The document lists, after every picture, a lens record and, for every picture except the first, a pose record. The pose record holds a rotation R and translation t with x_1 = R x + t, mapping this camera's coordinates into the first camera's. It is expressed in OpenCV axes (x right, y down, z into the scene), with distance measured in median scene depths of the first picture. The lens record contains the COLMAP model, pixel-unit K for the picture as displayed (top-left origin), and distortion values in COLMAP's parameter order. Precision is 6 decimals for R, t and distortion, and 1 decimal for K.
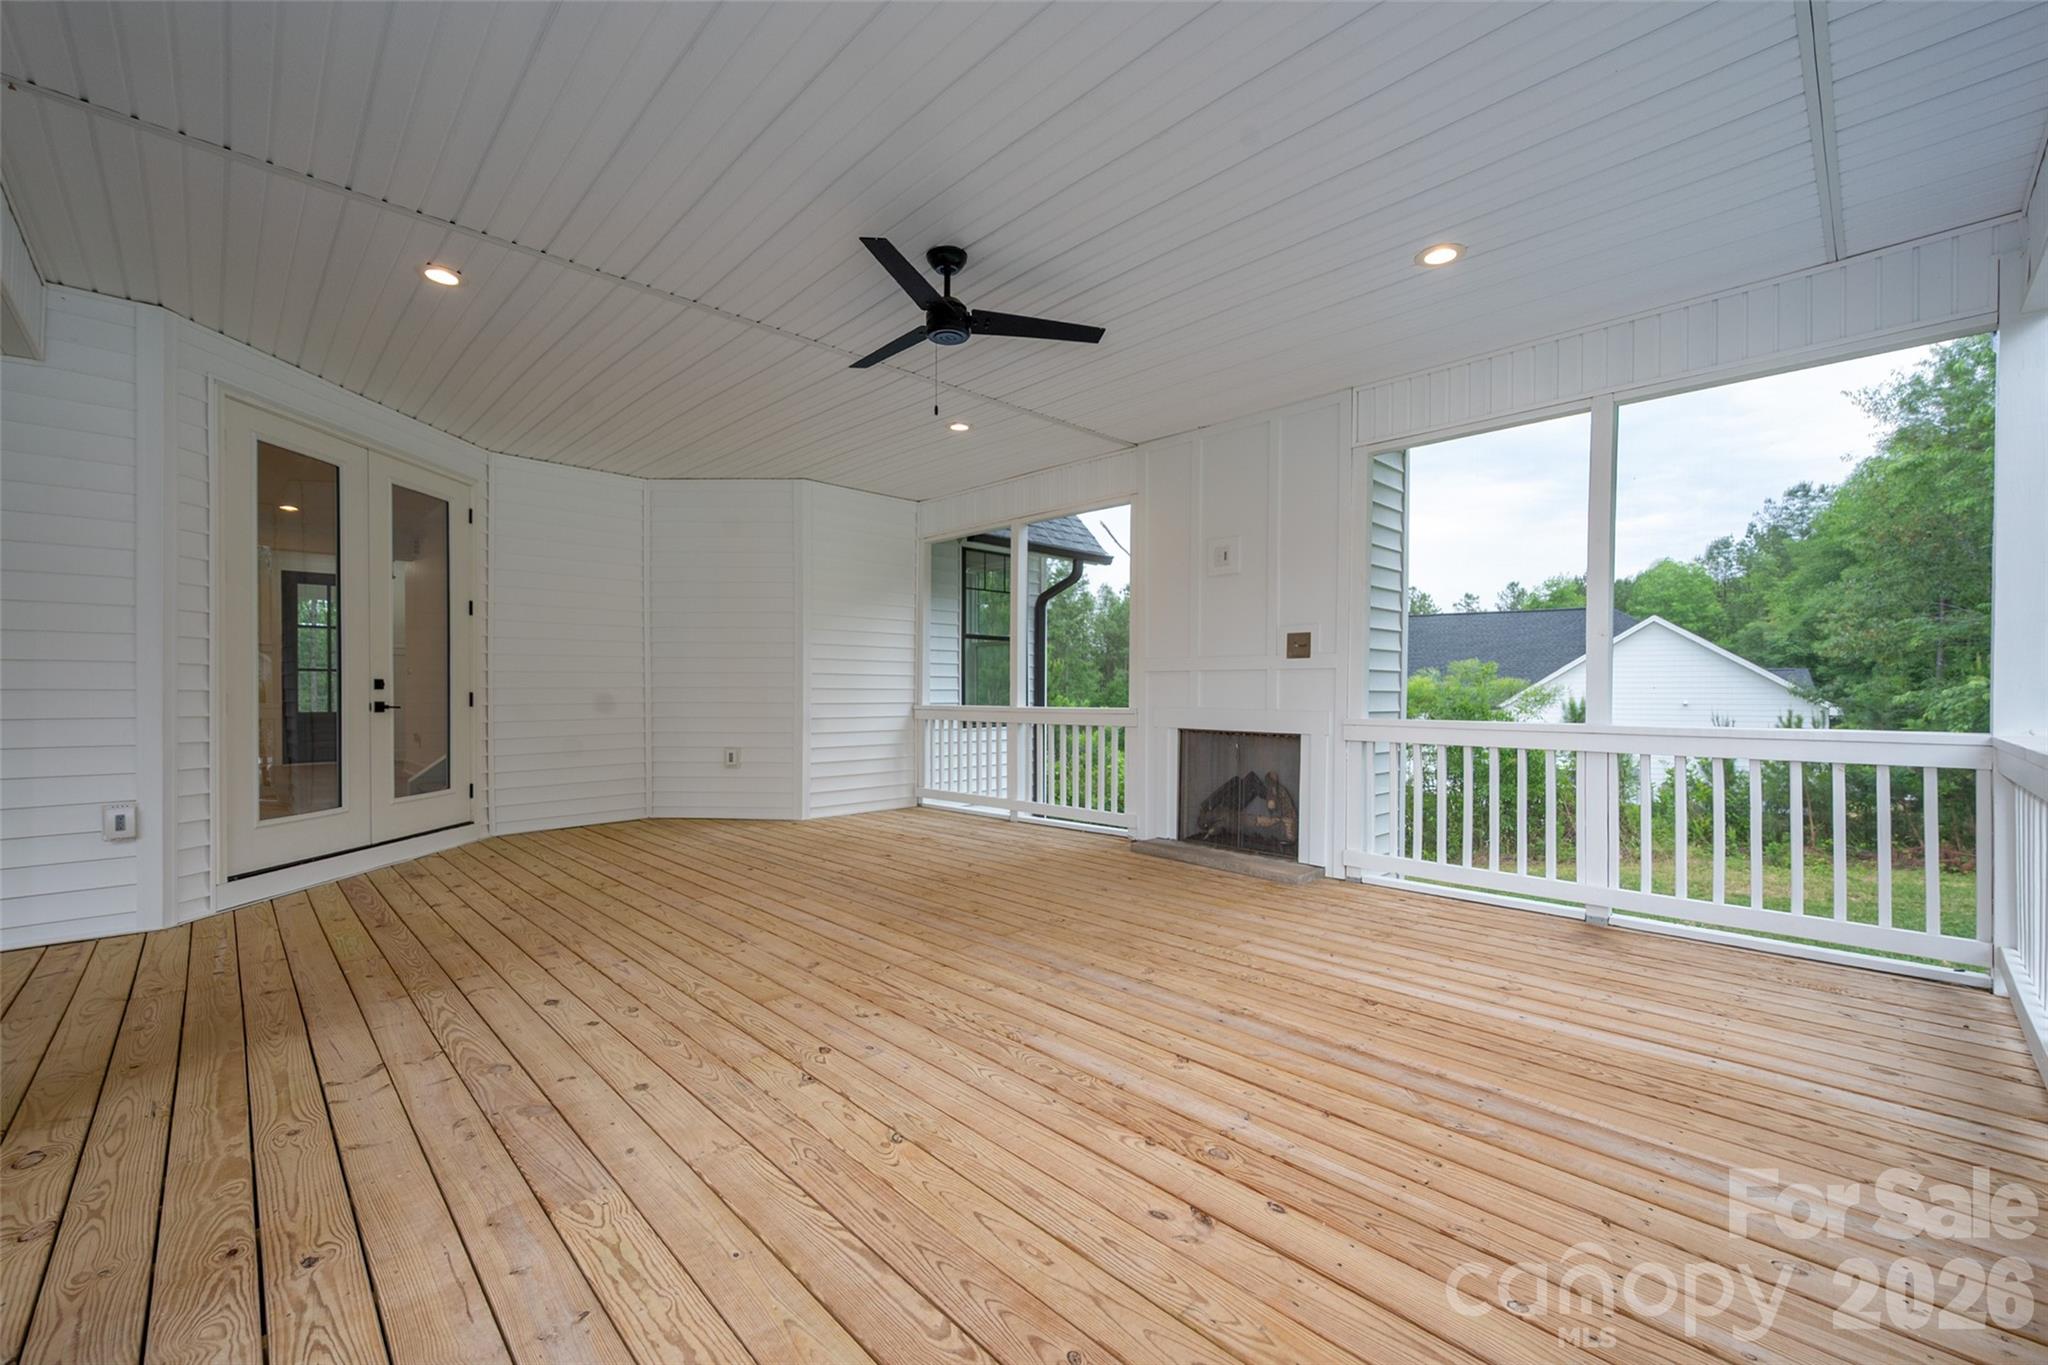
lens RADIAL K [[815.1, 0, 1024.3], [0, 815.1, 701.5], [0, 0, 1]] dist [0.001086, 0.000905]
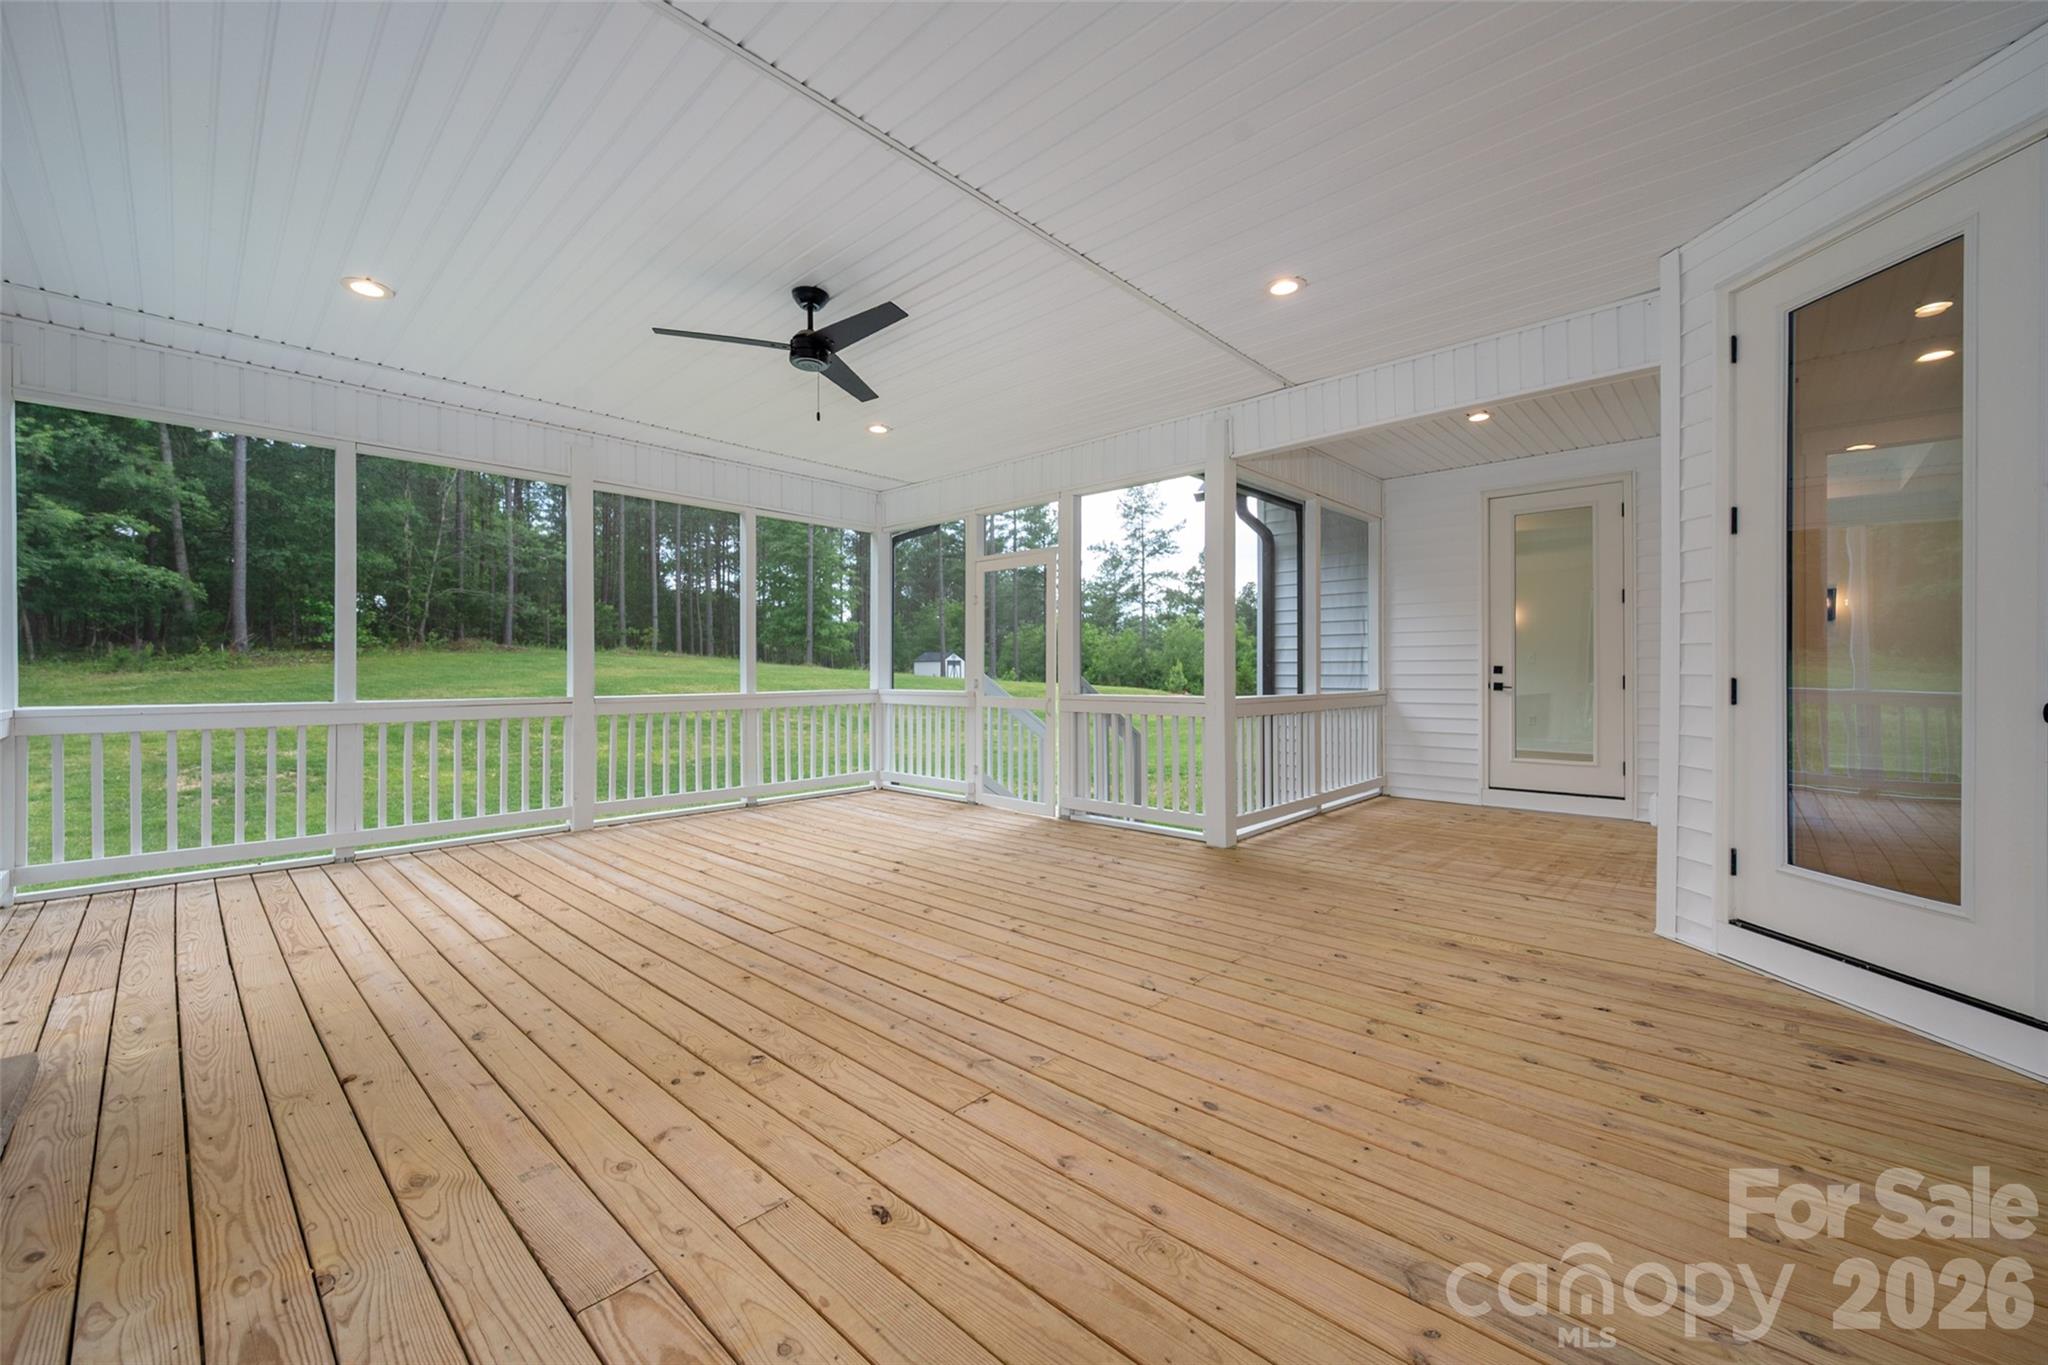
lens RADIAL K [[815.1, 0, 1016.6], [0, 815.1, 677.3], [0, 0, 1]] dist [0.001086, 0.000905]
pose [[-0.999147, -0.000246, -0.041291, -0.345740], [-0.000933, 0.999861, 0.016633, -0.029669], [0.041281, 0.016657, -0.999009, 2.215330]]
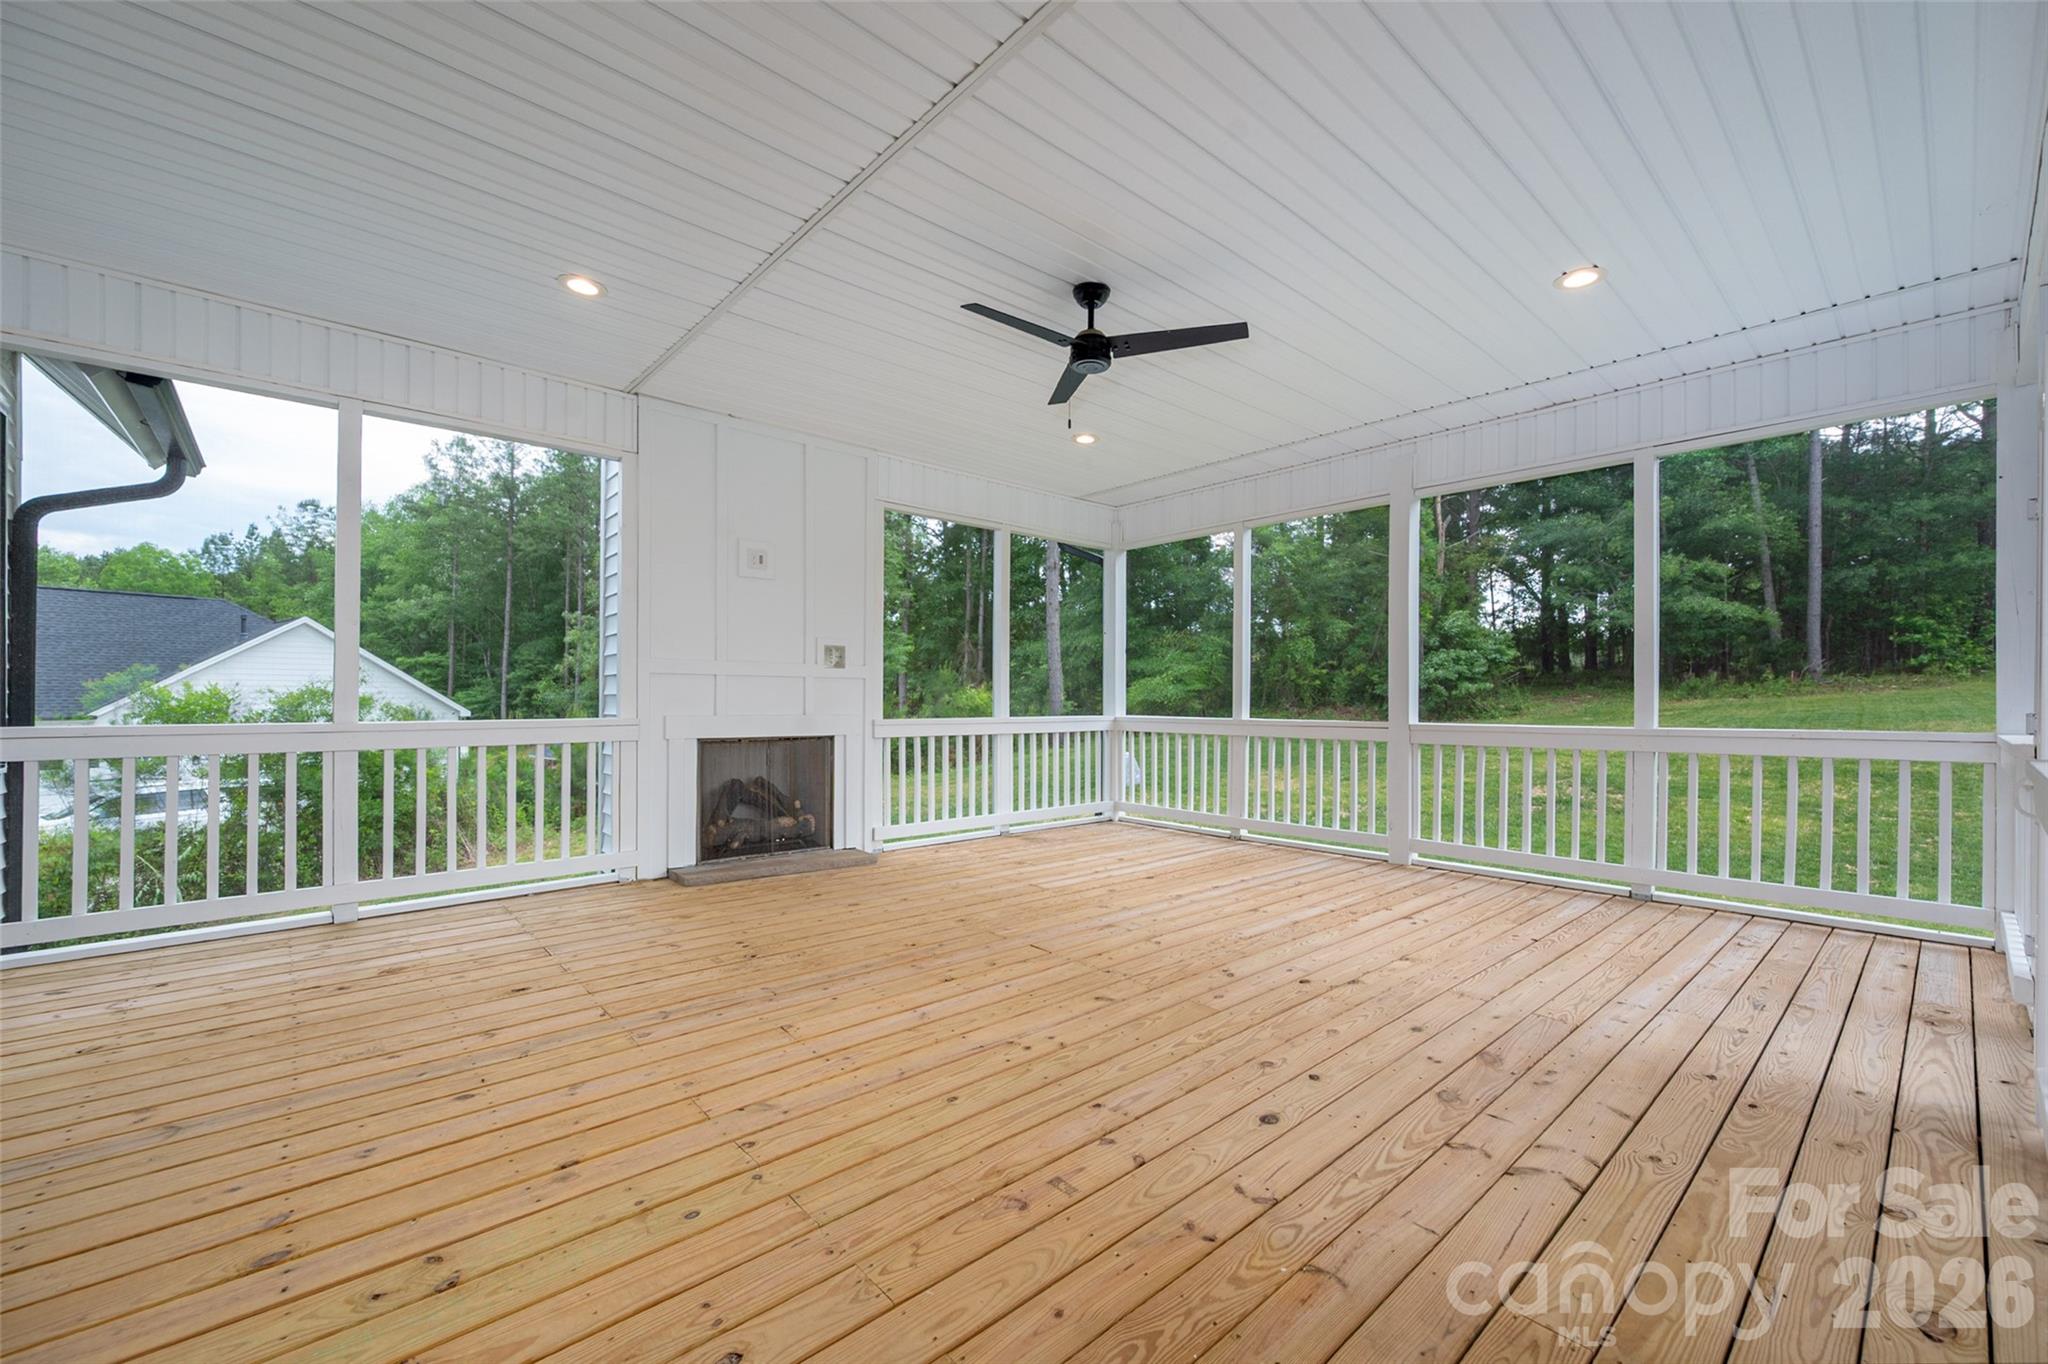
lens RADIAL K [[815.1, 0, 1022.3], [0, 815.1, 679.6], [0, 0, 1]] dist [0.001086, 0.000905]
pose [[0.058257, 0.024075, 0.998011, -1.201237], [0.008809, 0.999658, -0.024629, -0.009539], [-0.998263, 0.010227, 0.058025, 1.058099]]
